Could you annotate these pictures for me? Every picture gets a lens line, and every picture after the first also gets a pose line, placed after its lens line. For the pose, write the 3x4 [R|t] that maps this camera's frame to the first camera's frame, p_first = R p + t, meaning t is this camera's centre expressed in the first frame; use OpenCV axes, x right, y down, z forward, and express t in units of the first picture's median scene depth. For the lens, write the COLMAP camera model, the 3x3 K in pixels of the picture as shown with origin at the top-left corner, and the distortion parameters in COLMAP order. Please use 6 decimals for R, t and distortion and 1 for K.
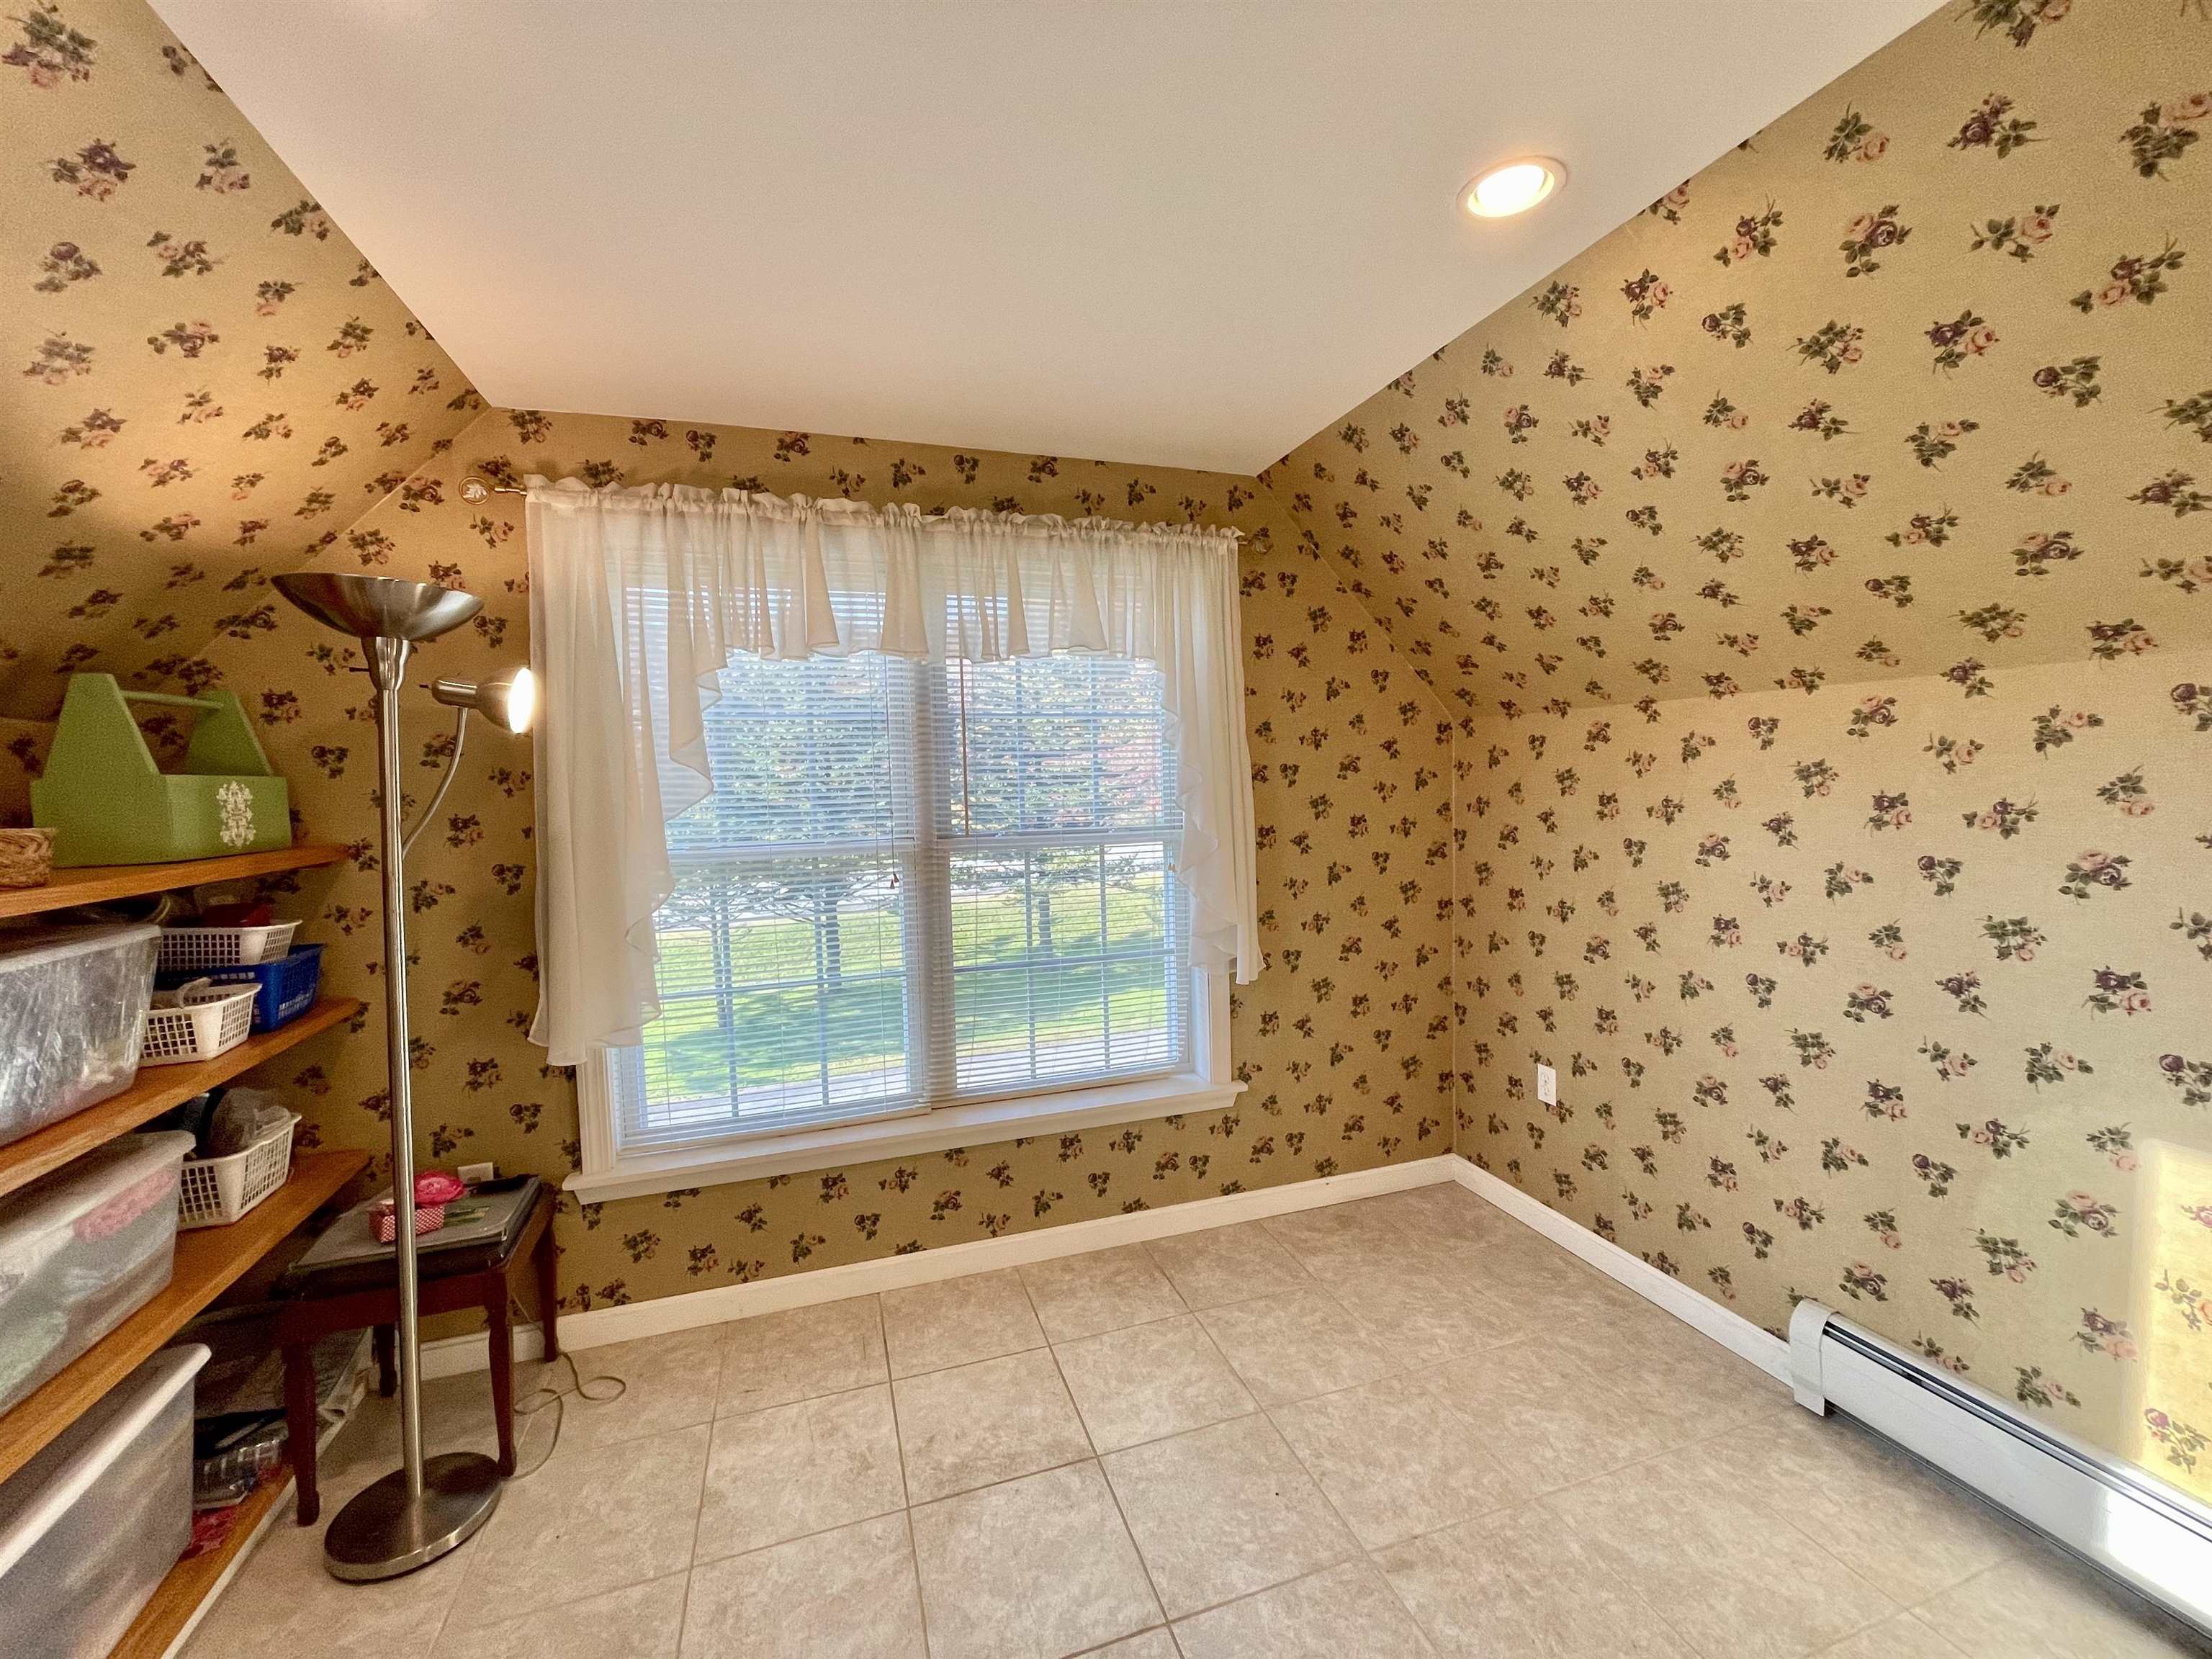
lens RADIAL K [[917.9, 0, 1099.6], [0, 917.9, 820.3], [0, 0, 1]] dist [-0.001869, 0.000319]
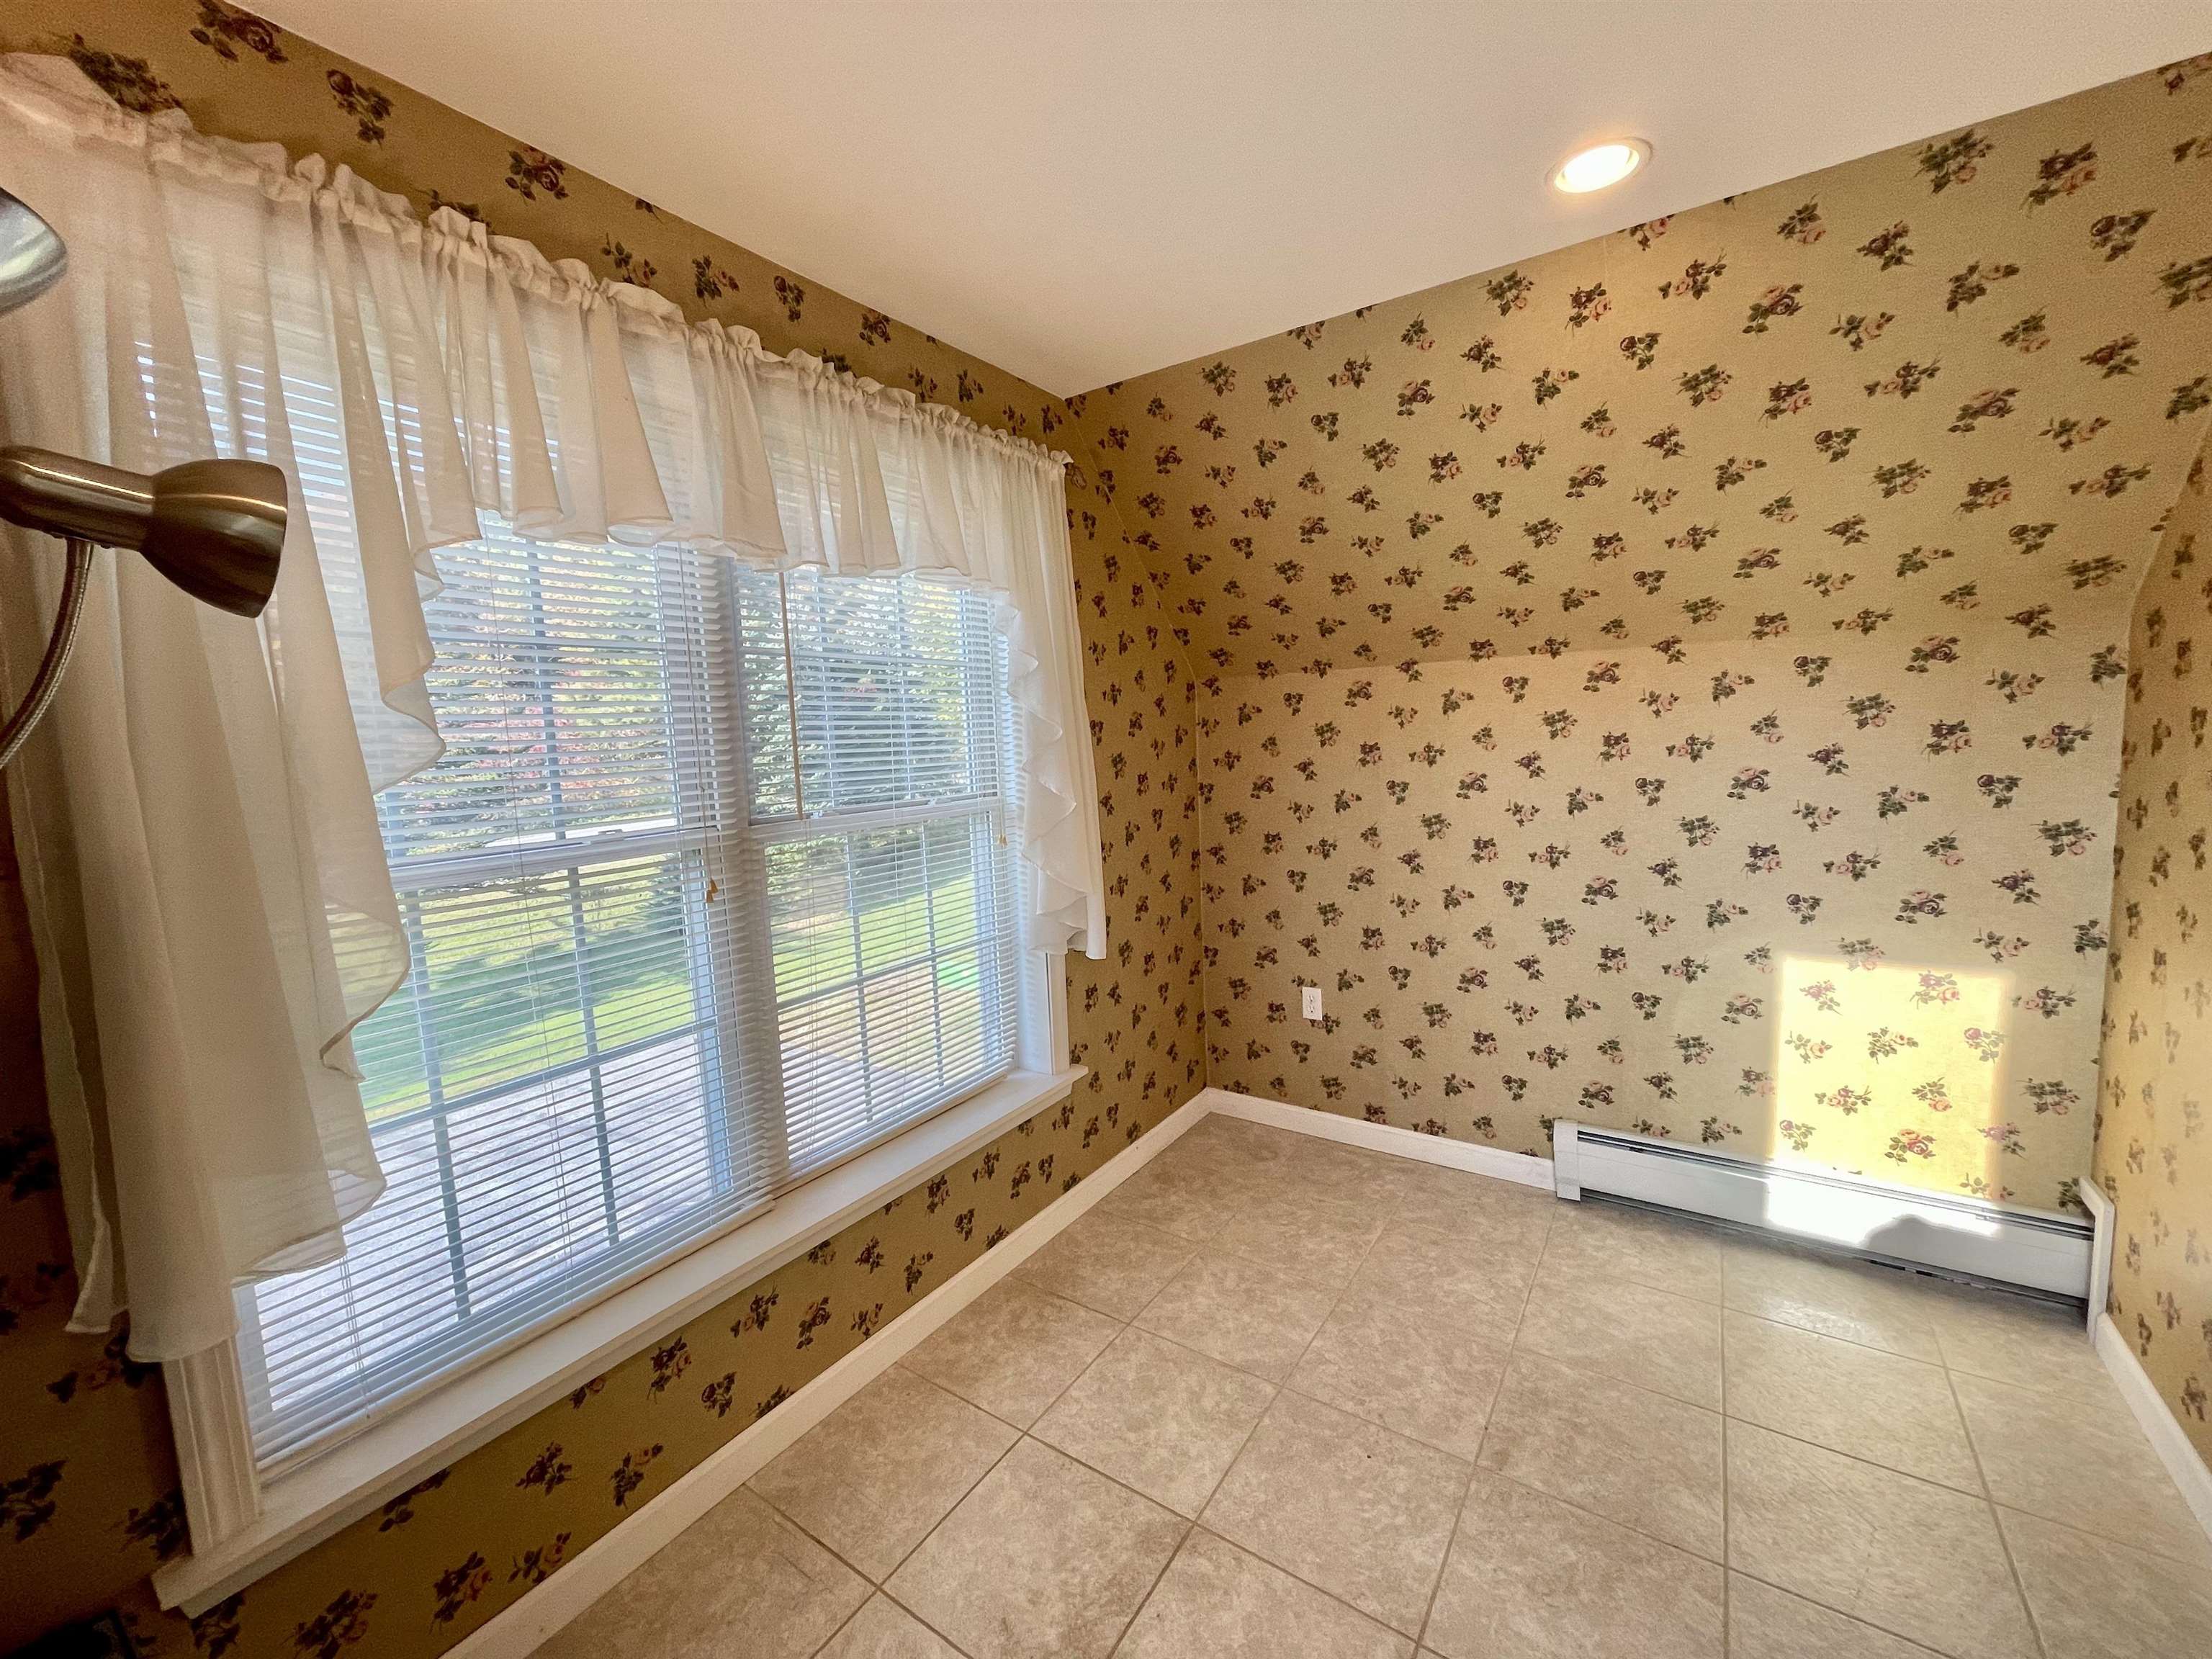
lens RADIAL K [[908.1, 0, 1116.0], [0, 908.1, 821.3], [0, 0, 1]] dist [-0.005328, 0.003061]
pose [[0.785607, -0.069953, 0.614759, -0.454318], [0.051945, 0.997537, 0.047128, -0.001348], [-0.616542, -0.005090, 0.787306, 0.327896]]
